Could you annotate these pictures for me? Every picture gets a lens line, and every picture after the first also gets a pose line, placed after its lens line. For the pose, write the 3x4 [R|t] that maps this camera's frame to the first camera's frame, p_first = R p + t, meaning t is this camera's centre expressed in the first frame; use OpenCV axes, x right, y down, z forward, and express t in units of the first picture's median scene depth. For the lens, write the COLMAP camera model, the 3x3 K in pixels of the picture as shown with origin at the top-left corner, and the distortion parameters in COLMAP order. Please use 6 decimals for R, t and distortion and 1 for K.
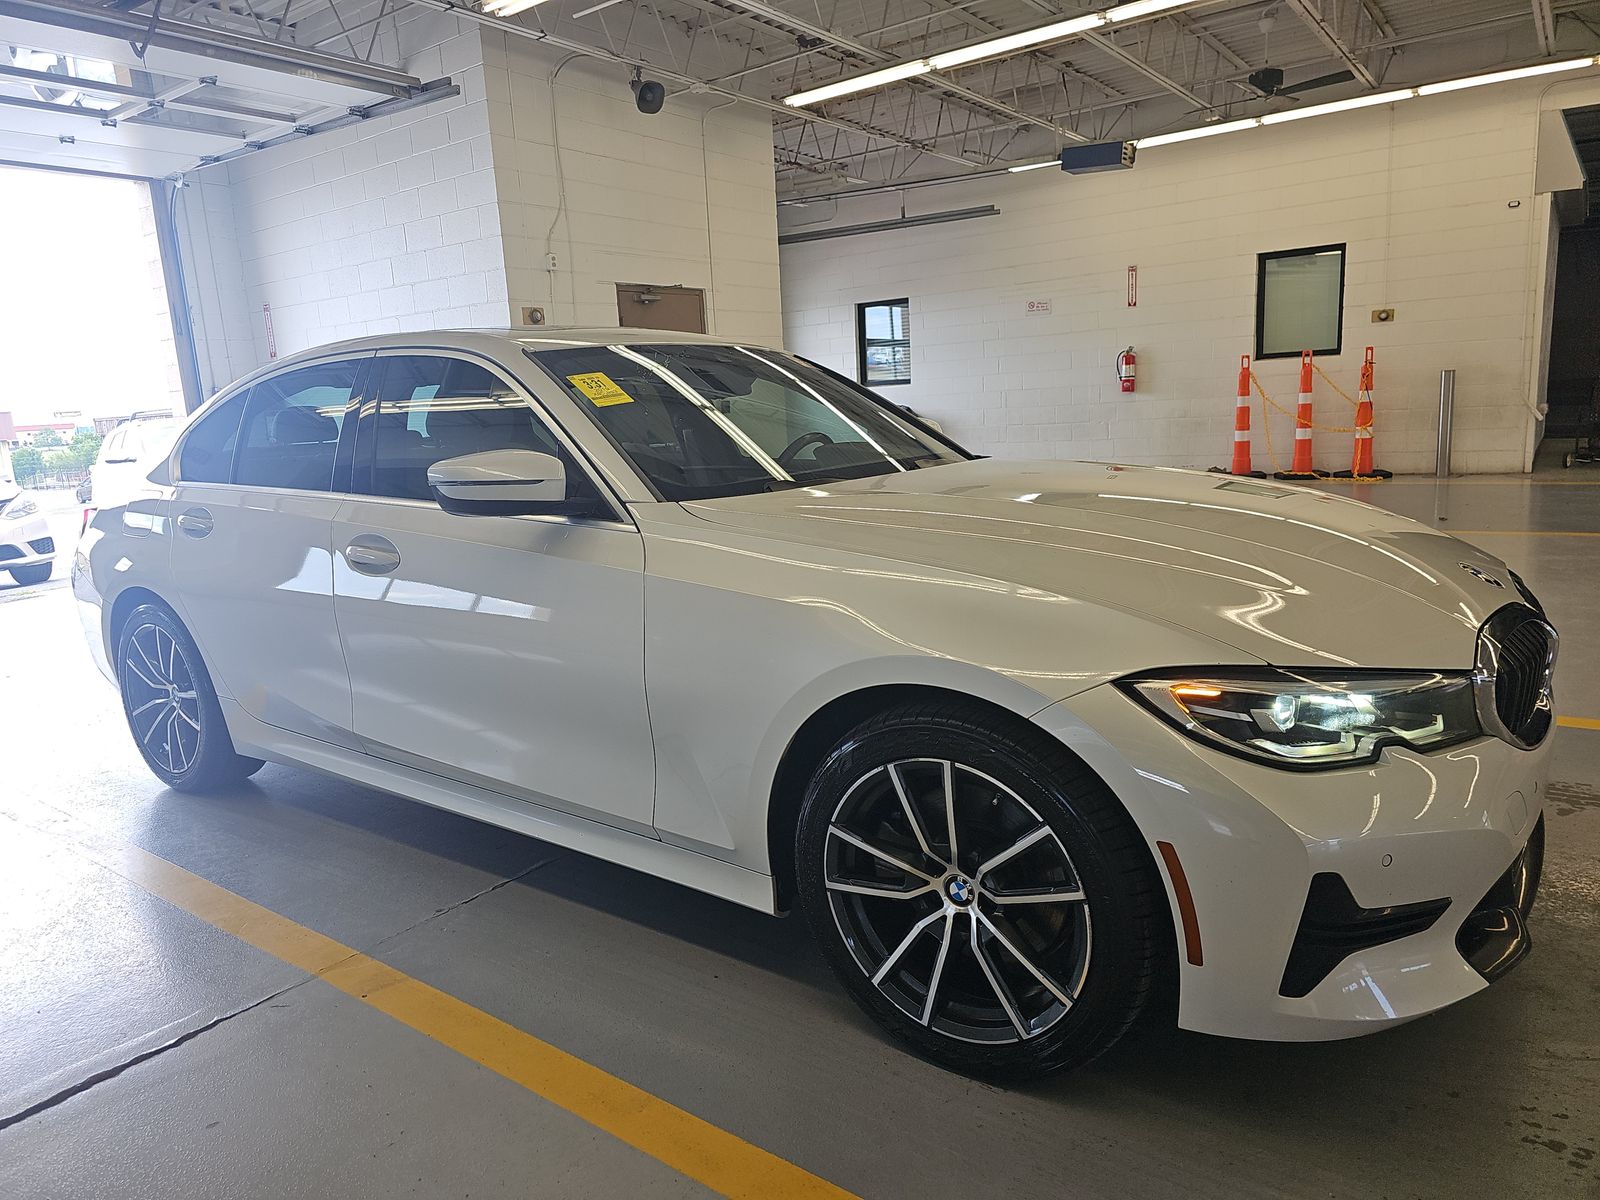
lens RADIAL K [[1065.8, 0, 792.8], [0, 1065.8, 598.1], [0, 0, 1]] dist [0.045747, -0.039620]
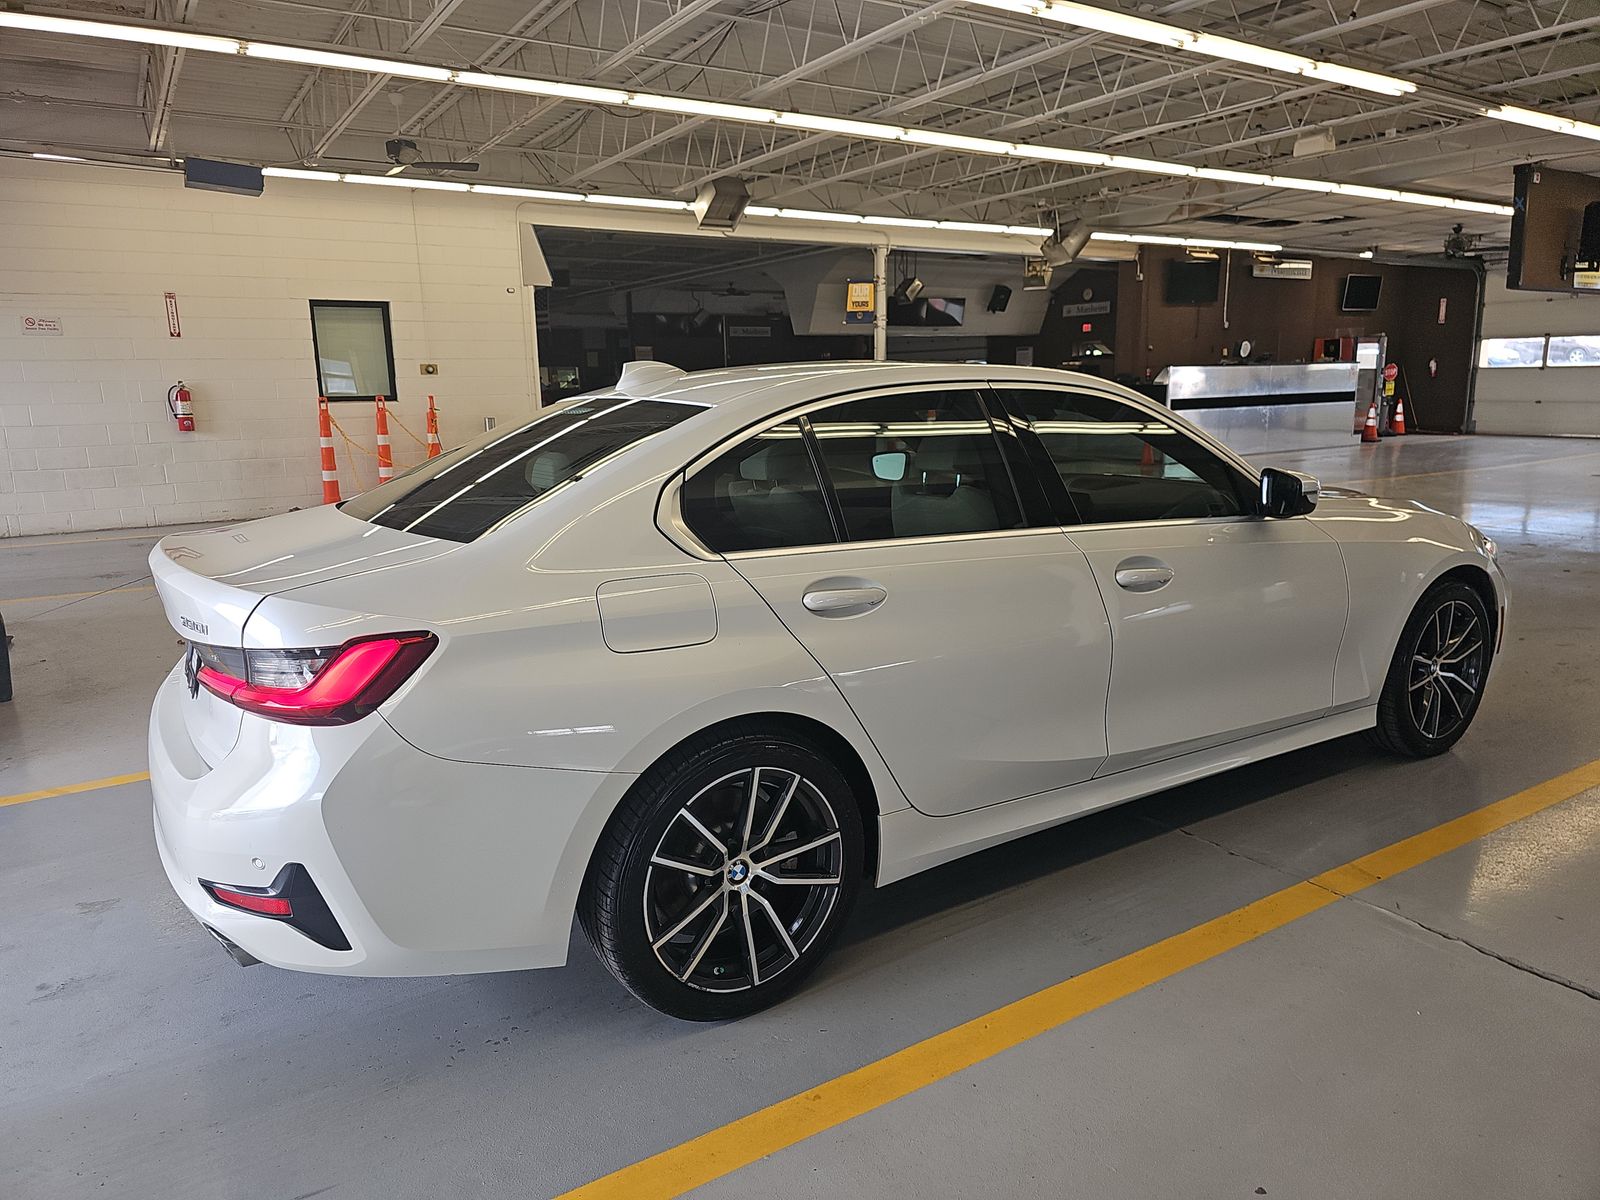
lens RADIAL K [[1065.8, 0, 792.8], [0, 1065.8, 598.1], [0, 0, 1]] dist [0.045747, -0.039620]
pose [[0.365223, -0.132524, 0.921439, -0.394493], [0.172346, 0.982330, 0.072970, -0.036239], [-0.914827, 0.132156, 0.381610, 0.228827]]
